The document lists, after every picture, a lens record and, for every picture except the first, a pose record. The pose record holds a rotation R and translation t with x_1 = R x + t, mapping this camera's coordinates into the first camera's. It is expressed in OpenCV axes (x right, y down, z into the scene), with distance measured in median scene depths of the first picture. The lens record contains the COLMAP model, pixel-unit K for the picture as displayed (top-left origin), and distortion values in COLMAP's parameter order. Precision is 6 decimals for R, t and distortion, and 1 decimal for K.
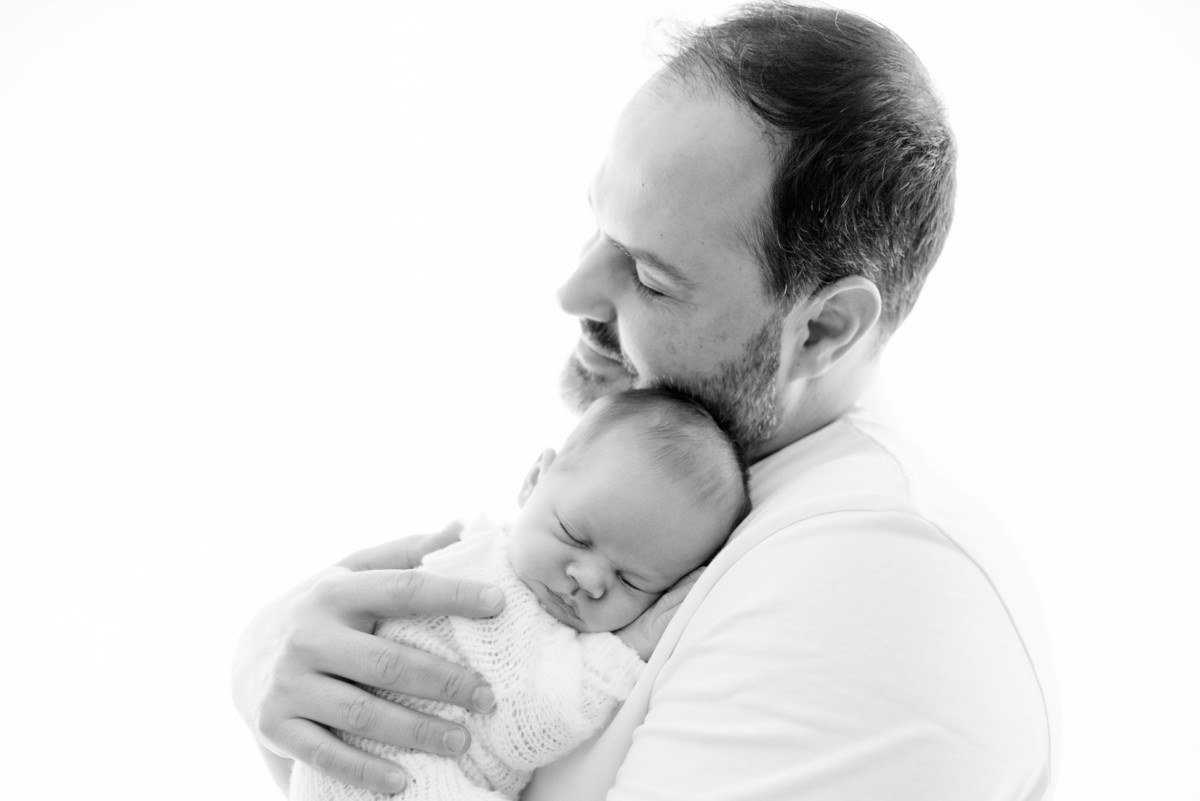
lens RADIAL K [[1350.6, 0, 601.2], [0, 1350.6, 400.6], [0, 0, 1]] dist [-0.212037, 0.000000]
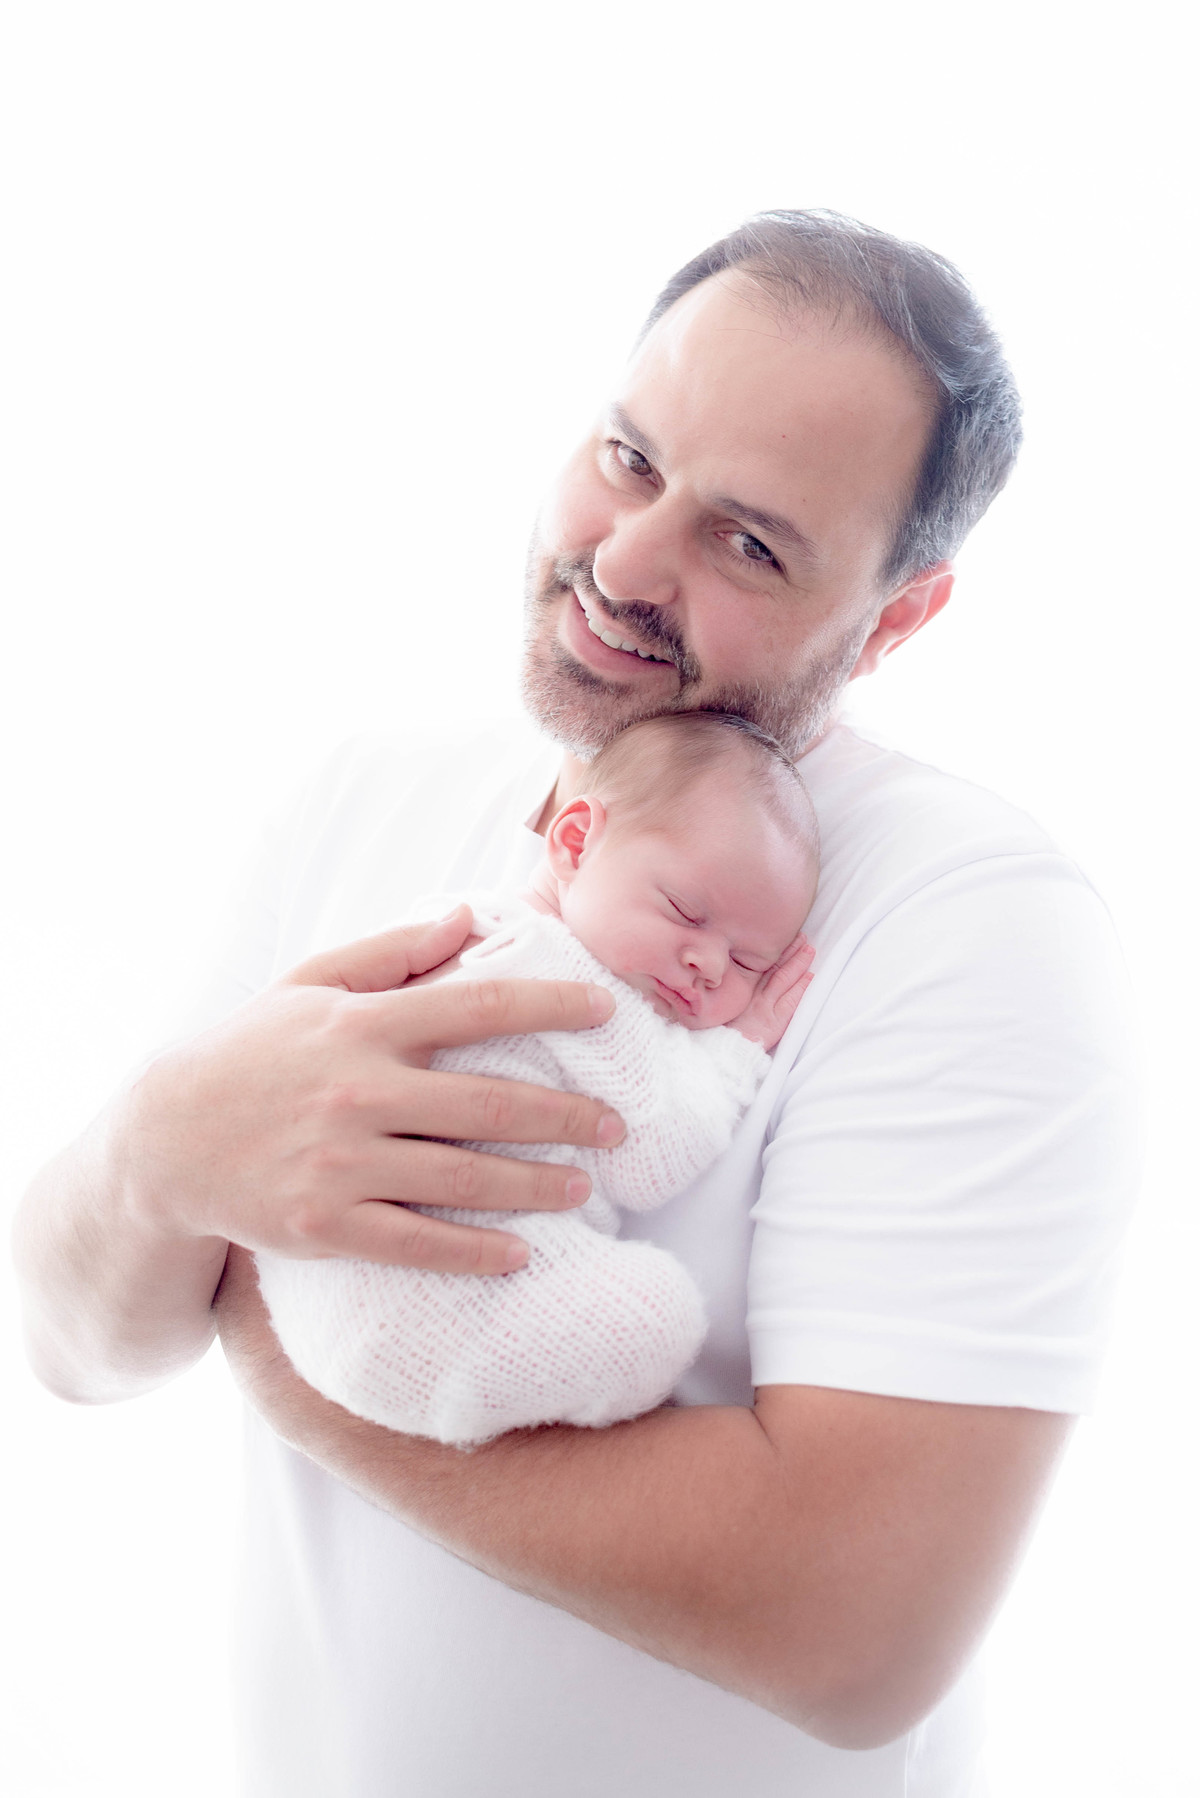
lens RADIAL K [[2023.7, 0, 599.5], [0, 2023.7, 898.2], [0, 0, 1]] dist [-0.212037, 0.000000]
pose [[0.818951, -0.096355, 0.565716, -0.752824], [0.006077, 0.987204, 0.159346, -0.103368], [-0.573831, -0.127059, 0.809058, 0.048006]]
